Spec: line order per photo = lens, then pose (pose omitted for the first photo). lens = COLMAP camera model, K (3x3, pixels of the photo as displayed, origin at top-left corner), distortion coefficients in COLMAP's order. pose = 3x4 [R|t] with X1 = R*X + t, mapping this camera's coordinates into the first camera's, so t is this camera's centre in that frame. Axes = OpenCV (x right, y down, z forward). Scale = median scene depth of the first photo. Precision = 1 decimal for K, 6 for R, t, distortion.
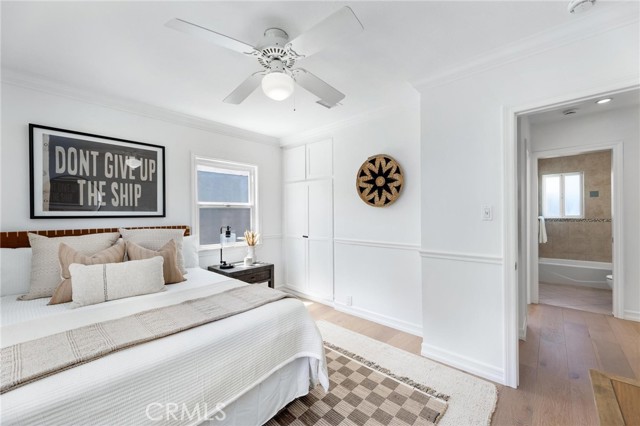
lens RADIAL K [[251.5, 0, 319.0], [0, 251.5, 214.7], [0, 0, 1]] dist [-0.000992, -0.000518]
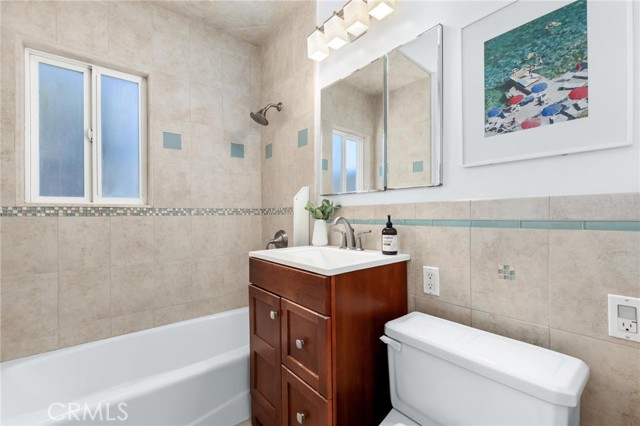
lens RADIAL K [[275.0, 0, 320.0], [0, 275.0, 213.0], [0, 0, 1]] dist [0.000603, 0.000038]
pose [[0.134999, 0.008251, 0.990811, 0.385146], [0.005334, 0.999945, -0.009054, 0.015311], [-0.990831, 0.006508, 0.134947, 0.388416]]
